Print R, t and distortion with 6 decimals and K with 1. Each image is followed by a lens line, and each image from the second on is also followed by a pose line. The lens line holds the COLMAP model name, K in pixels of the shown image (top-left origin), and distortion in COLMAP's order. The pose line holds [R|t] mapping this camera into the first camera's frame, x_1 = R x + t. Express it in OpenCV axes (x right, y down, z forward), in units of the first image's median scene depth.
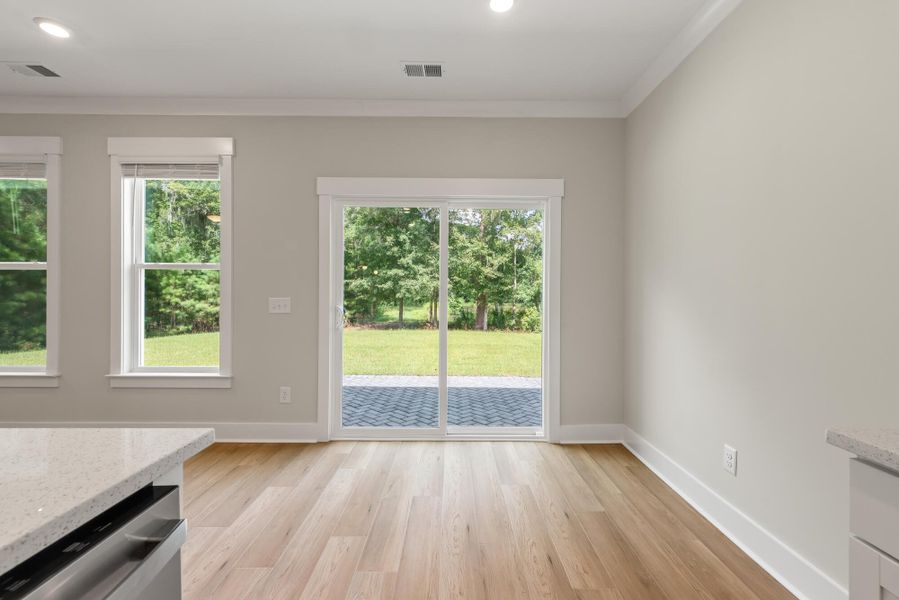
lens RADIAL K [[393.2, 0, 452.1], [0, 393.2, 293.5], [0, 0, 1]] dist [0.004537, 0.000305]
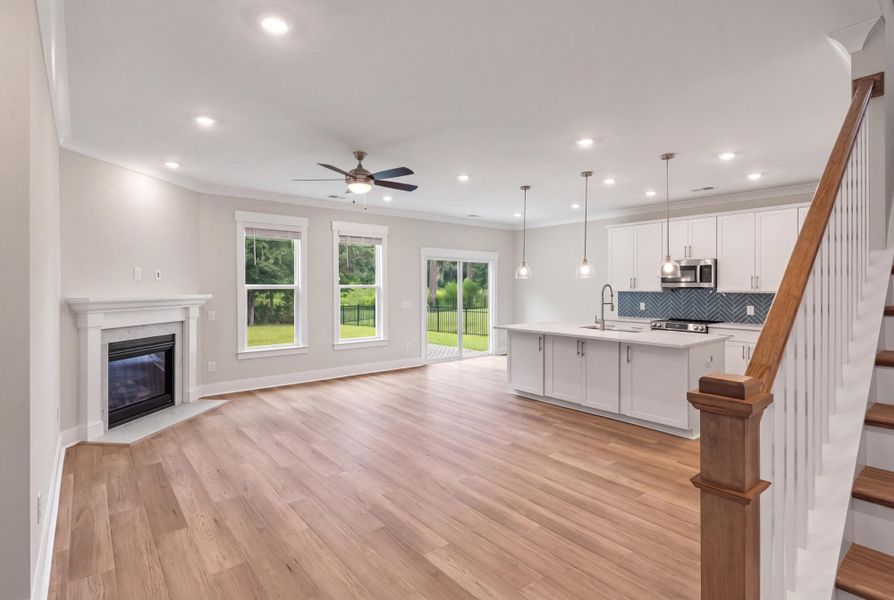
lens RADIAL K [[432.8, 0, 461.7], [0, 432.8, 286.5], [0, 0, 1]] dist [0.002471, 0.000154]
pose [[0.757163, -0.006107, 0.653197, -1.758175], [-0.000027, 0.999956, 0.009380, -0.092827], [-0.653226, -0.007120, 0.757130, -1.006265]]
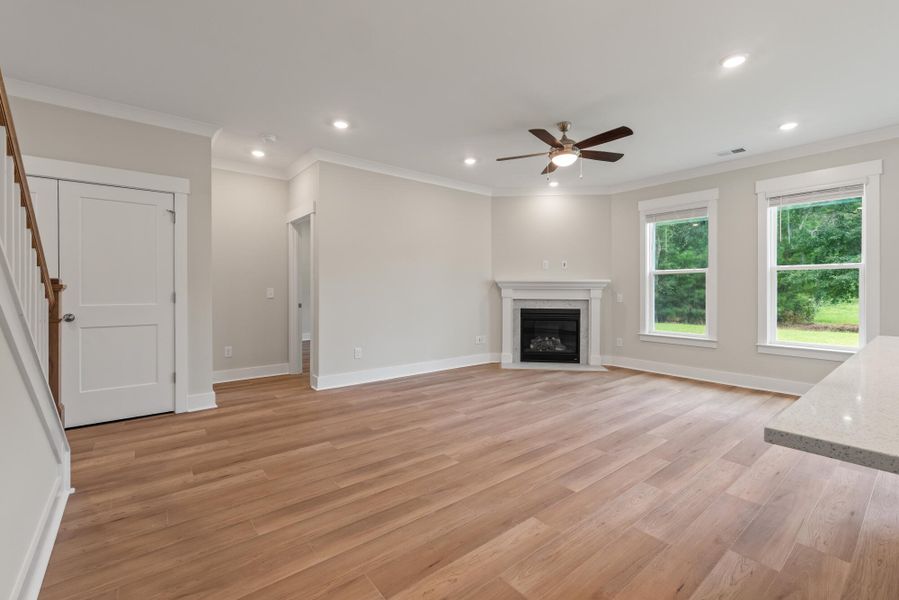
lens RADIAL K [[393.2, 0, 452.1], [0, 393.2, 293.5], [0, 0, 1]] dist [0.004537, 0.000305]
pose [[0.634883, 0.002761, -0.772603, -0.452119], [0.007765, 0.999920, 0.009955, -0.004283], [0.772569, -0.012320, 0.634811, -0.793036]]
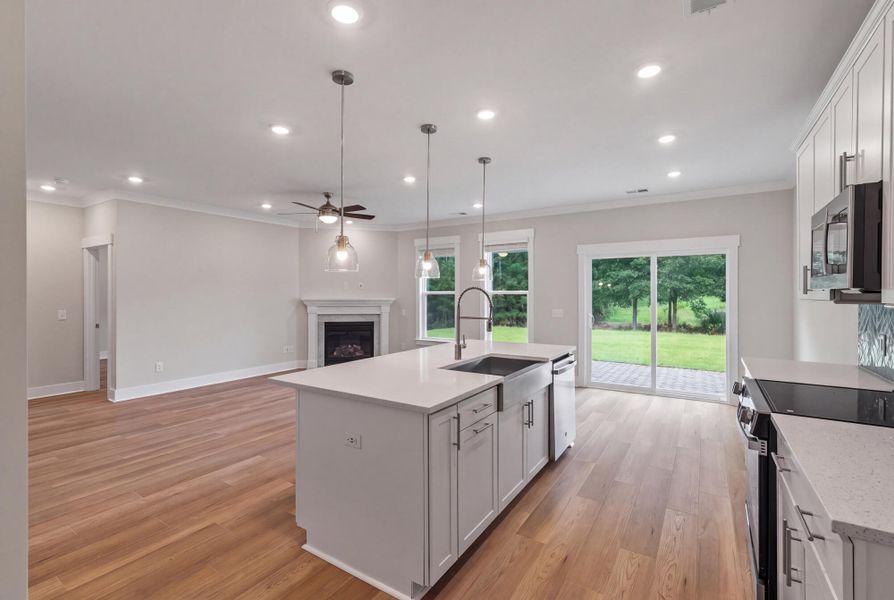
lens RADIAL K [[407.9, 0, 450.8], [0, 407.9, 295.1], [0, 0, 1]] dist [0.009259, -0.000064]
pose [[0.849447, -0.005356, -0.527647, 0.168782], [0.009741, 0.999937, 0.005532, -0.073431], [0.527584, -0.009839, 0.849446, -0.960080]]
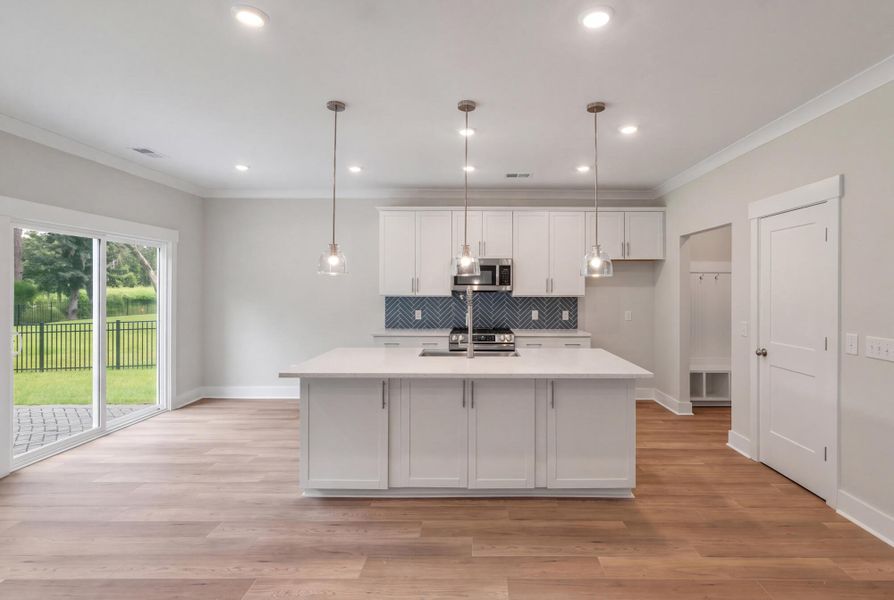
lens RADIAL K [[432.8, 0, 461.7], [0, 432.8, 286.5], [0, 0, 1]] dist [0.002471, 0.000154]
pose [[0.010914, -0.001683, 0.999939, -1.365599], [-0.009809, 0.999950, 0.001790, -0.089516], [-0.999892, -0.009828, 0.010897, -0.134699]]
